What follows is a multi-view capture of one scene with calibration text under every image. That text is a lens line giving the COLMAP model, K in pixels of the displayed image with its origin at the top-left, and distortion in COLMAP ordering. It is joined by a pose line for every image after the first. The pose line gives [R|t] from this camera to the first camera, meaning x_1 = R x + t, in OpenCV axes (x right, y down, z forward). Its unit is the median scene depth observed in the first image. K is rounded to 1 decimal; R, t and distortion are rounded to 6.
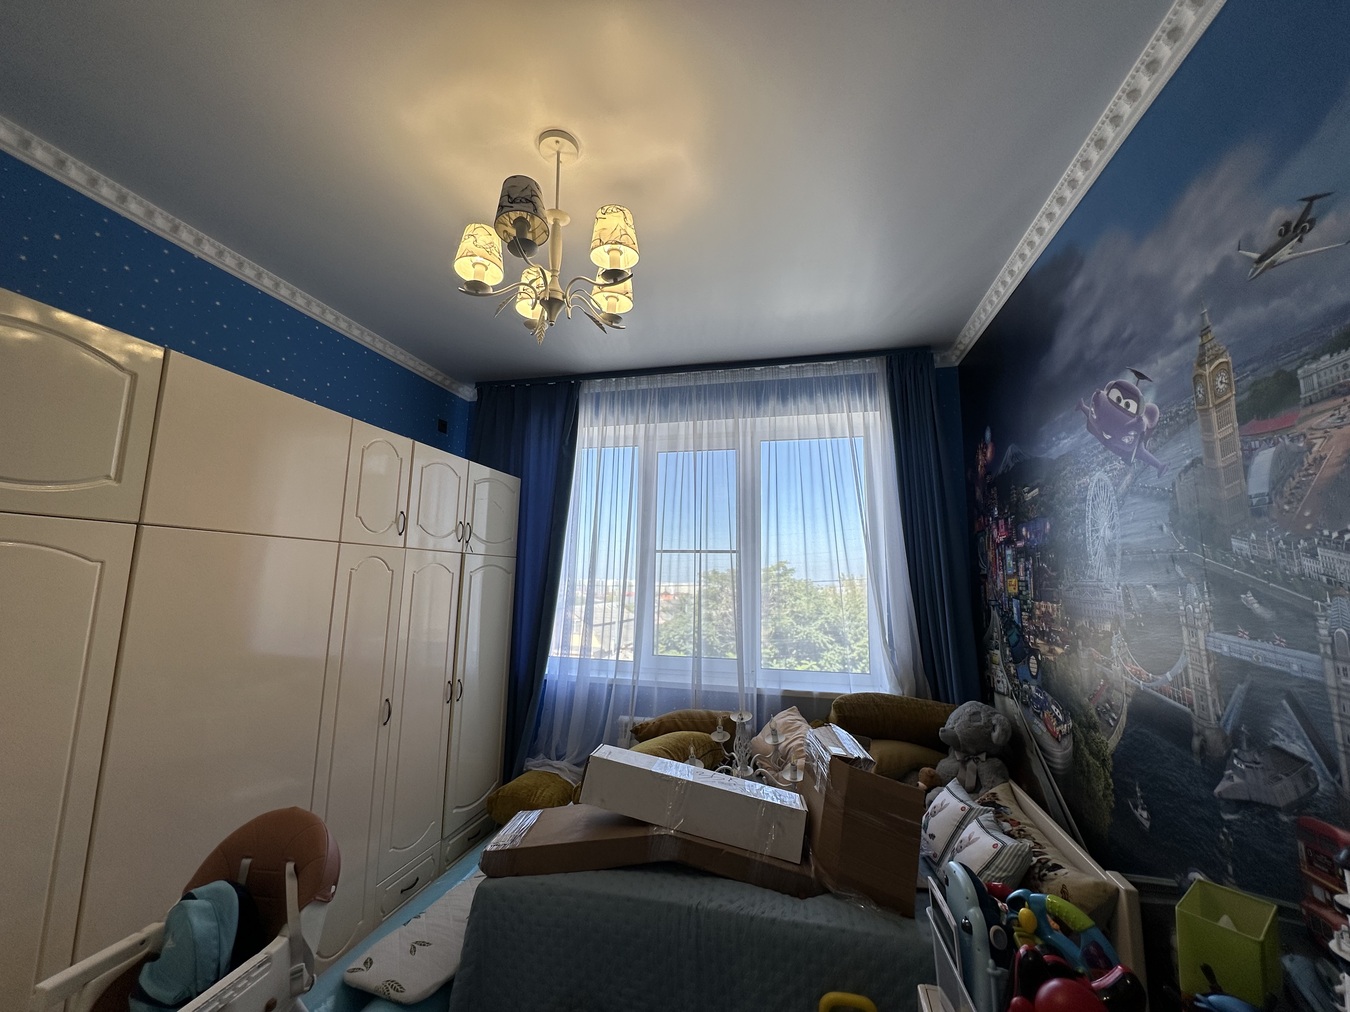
lens RADIAL K [[534.9, 0, 677.5], [0, 534.9, 506.1], [0, 0, 1]] dist [-0.002543, 0.000328]
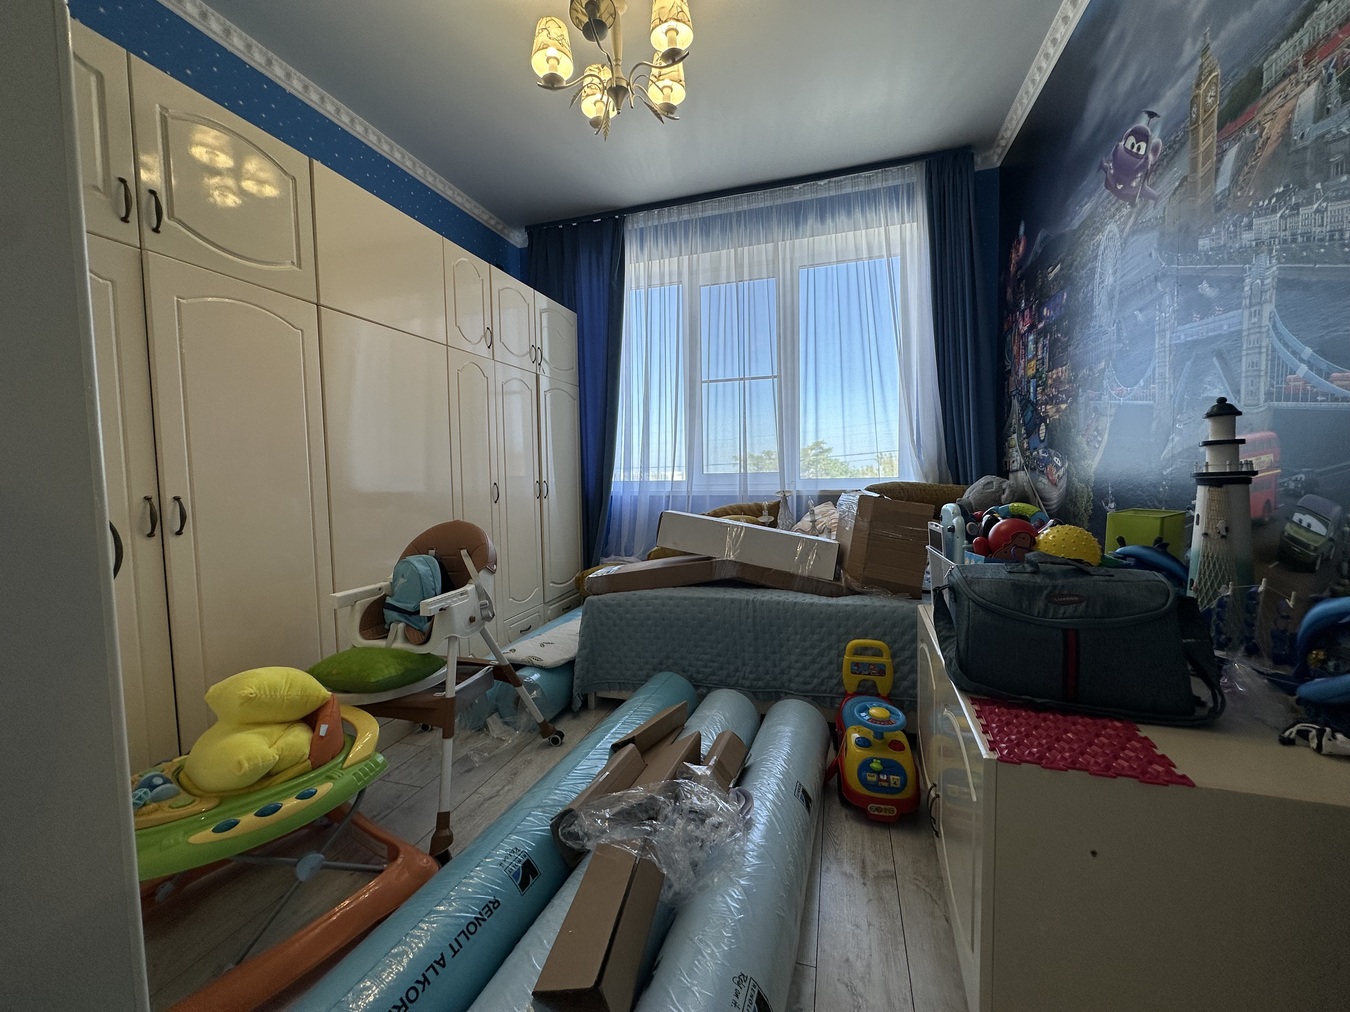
lens RADIAL K [[537.3, 0, 673.9], [0, 537.3, 505.7], [0, 0, 1]] dist [-0.002539, 0.000390]
pose [[0.996866, -0.031624, -0.072511, -0.037524], [0.045099, 0.980261, 0.192494, 0.172644], [0.064992, -0.195161, 0.978615, -0.182113]]
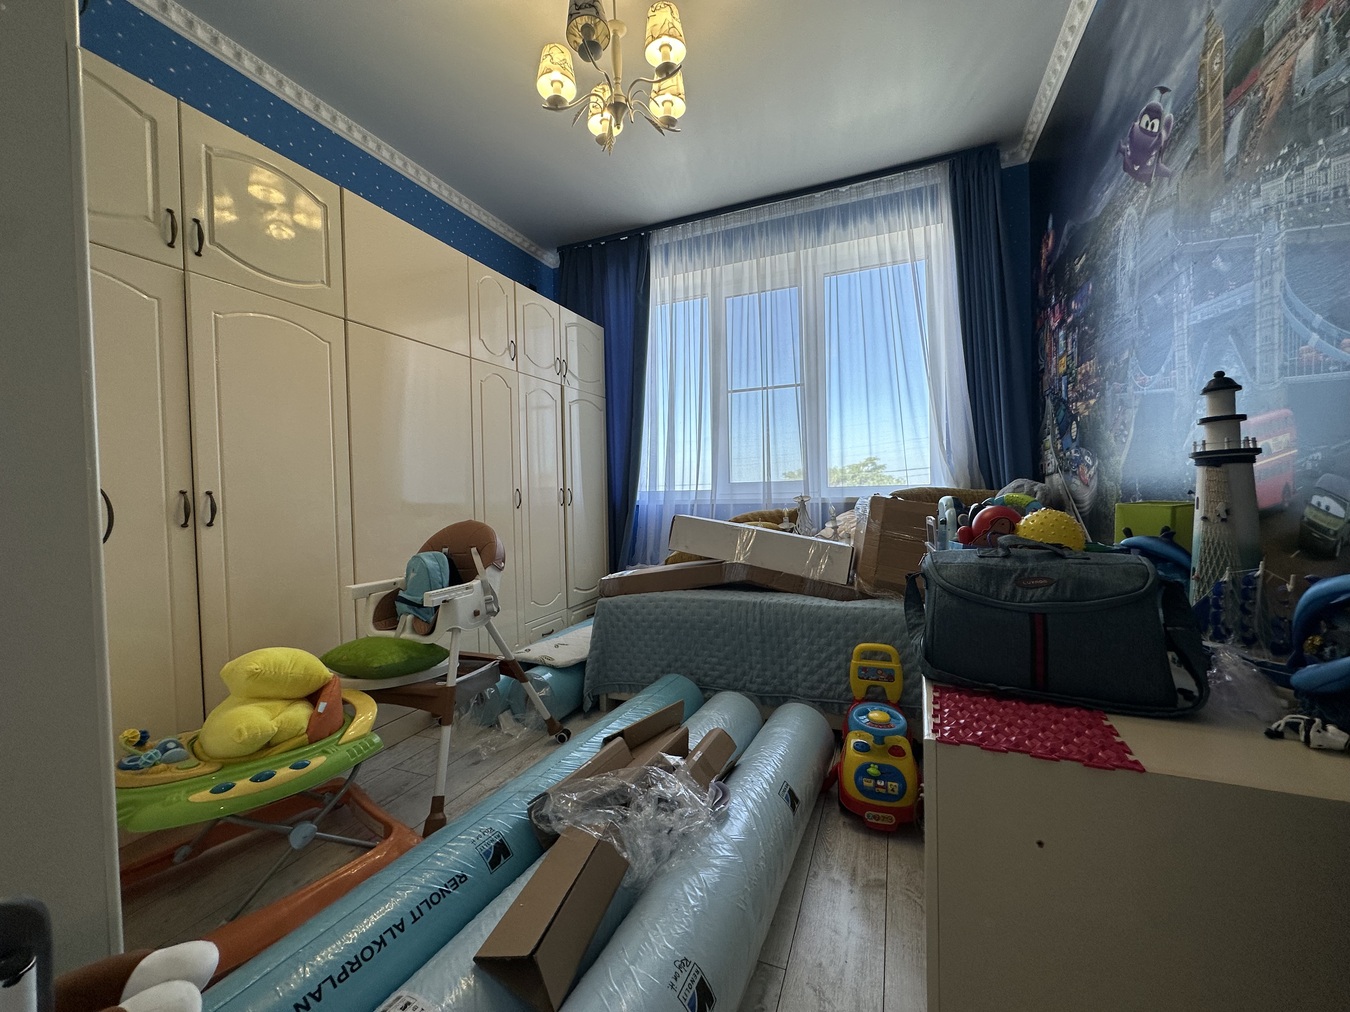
lens RADIAL K [[537.8, 0, 675.0], [0, 537.8, 506.0], [0, 0, 1]] dist [-0.002910, 0.000404]
pose [[0.985730, -0.036161, -0.164402, 0.036746], [0.061719, 0.986278, 0.153125, 0.204363], [0.156609, -0.161087, 0.974436, -0.186238]]
